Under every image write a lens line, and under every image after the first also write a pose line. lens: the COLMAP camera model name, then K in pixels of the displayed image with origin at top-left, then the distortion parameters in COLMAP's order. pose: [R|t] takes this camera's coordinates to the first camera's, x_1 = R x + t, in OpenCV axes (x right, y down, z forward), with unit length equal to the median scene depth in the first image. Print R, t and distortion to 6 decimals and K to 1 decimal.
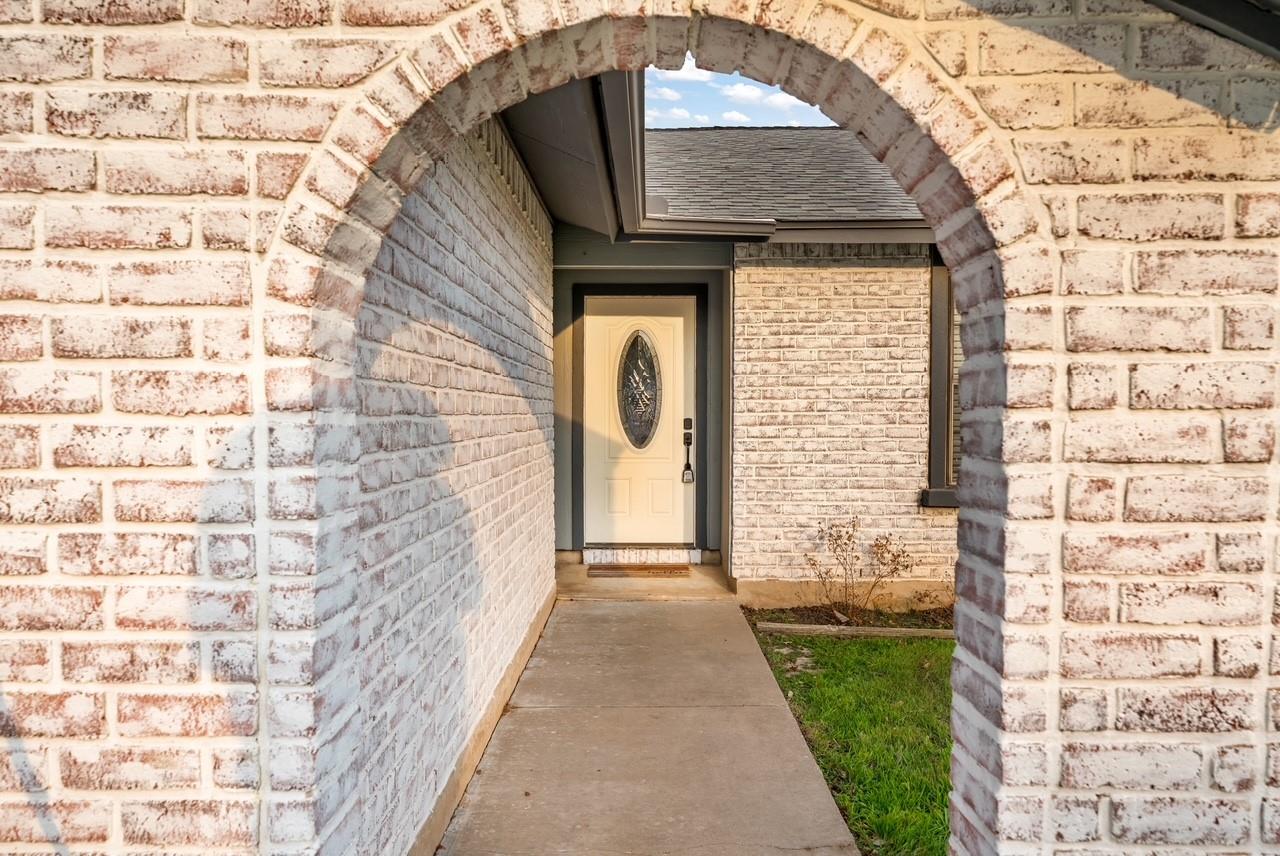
lens RADIAL K [[867.8, 0, 645.0], [0, 867.8, 435.7], [0, 0, 1]] dist [-0.001410, 0.001042]
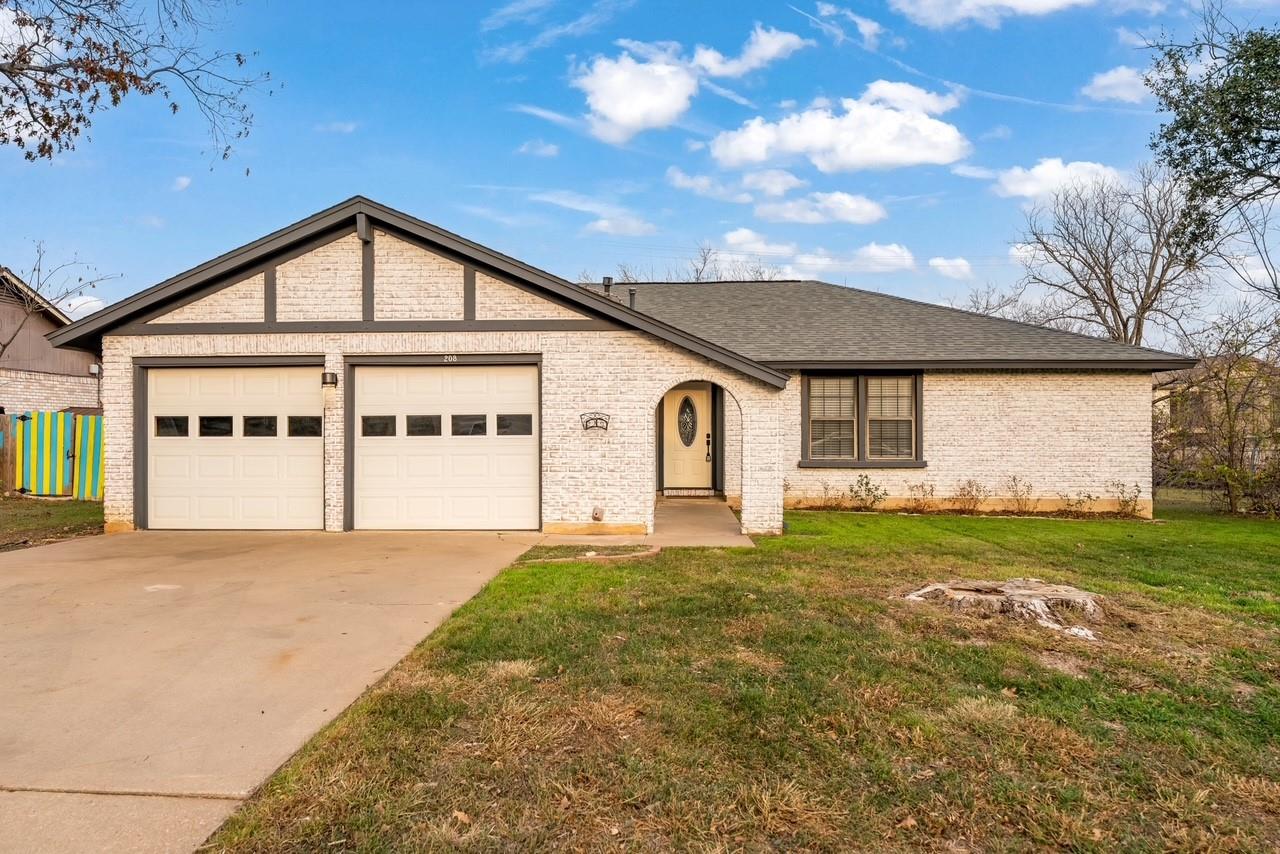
lens RADIAL K [[869.7, 0, 633.3], [0, 869.7, 424.5], [0, 0, 1]] dist [0.006811, 0.005605]
pose [[0.998656, -0.001458, -0.051813, -0.036531], [-0.000487, 0.999296, -0.037514, 0.051463], [0.051831, 0.037489, 0.997952, -1.600768]]
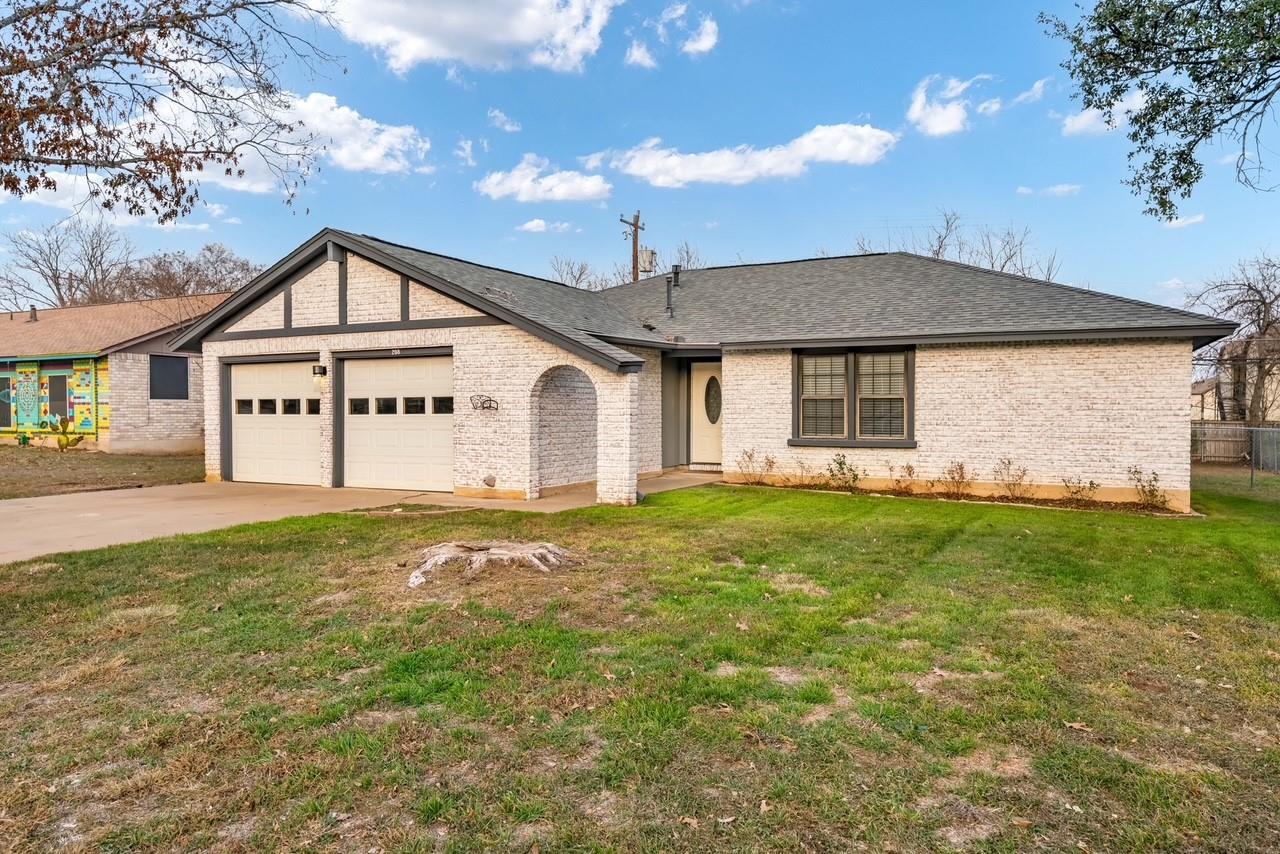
lens RADIAL K [[869.7, 0, 638.8], [0, 869.7, 424.1], [0, 0, 1]] dist [0.006811, 0.005605]
pose [[0.888661, 0.007195, -0.458508, 1.115749], [-0.011578, 0.999910, -0.006750, 0.040020], [0.458418, 0.011307, 0.888665, -1.525184]]
